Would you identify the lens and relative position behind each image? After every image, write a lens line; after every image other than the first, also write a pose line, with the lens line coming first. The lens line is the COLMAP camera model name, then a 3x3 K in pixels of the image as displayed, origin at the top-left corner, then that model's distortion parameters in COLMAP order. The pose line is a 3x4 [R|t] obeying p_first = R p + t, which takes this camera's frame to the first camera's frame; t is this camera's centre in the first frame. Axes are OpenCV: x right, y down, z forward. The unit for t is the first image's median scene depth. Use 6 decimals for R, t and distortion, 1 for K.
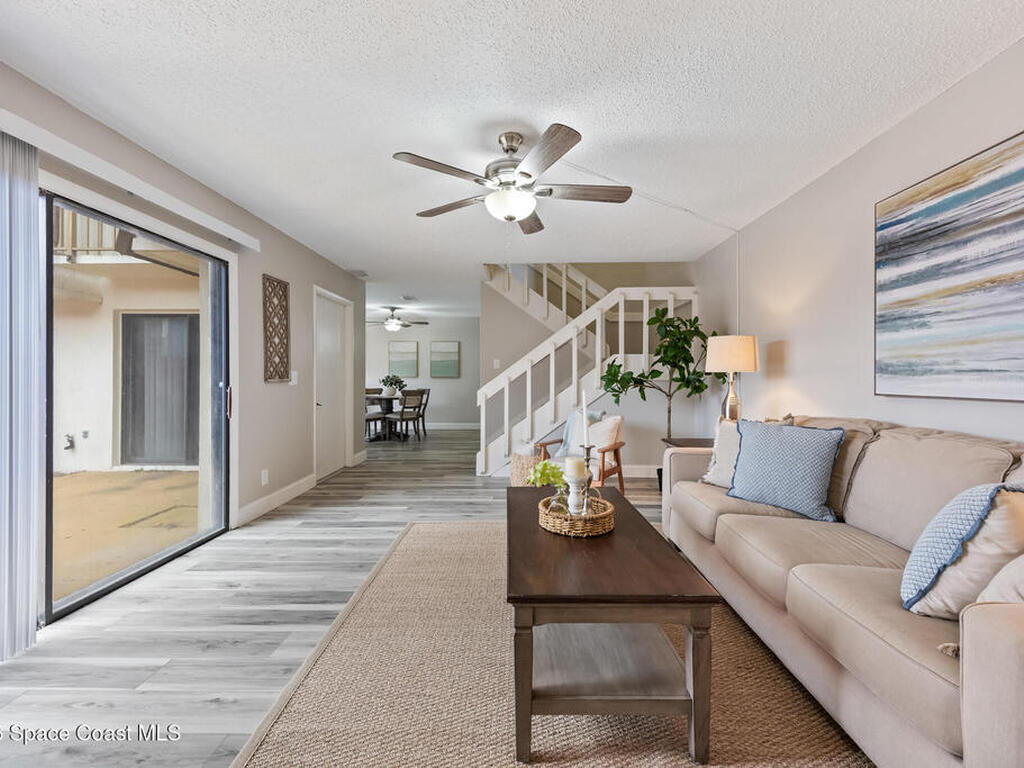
lens RADIAL K [[436.5, 0, 533.8], [0, 436.5, 402.9], [0, 0, 1]] dist [0.018478, -0.003123]
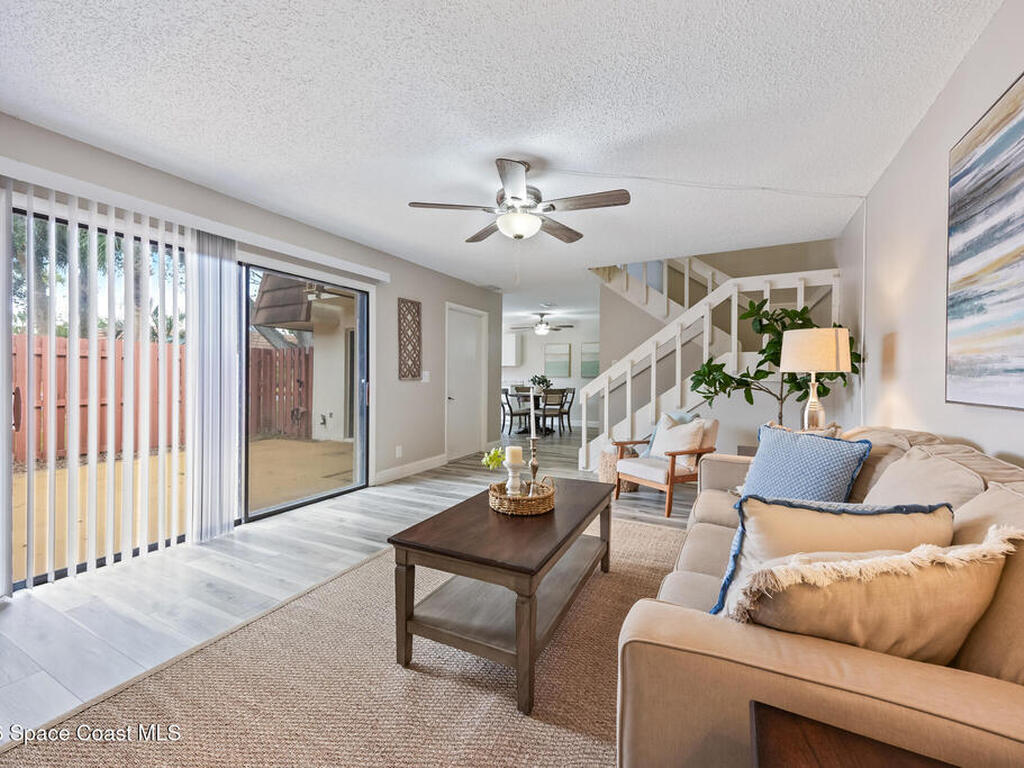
lens RADIAL K [[436.5, 0, 525.3], [0, 436.5, 407.9], [0, 0, 1]] dist [0.018478, -0.003123]
pose [[0.895114, 0.036951, -0.444303, 0.310076], [-0.032113, 0.999315, 0.018412, 0.000819], [0.444679, -0.002213, 0.895687, -0.007333]]
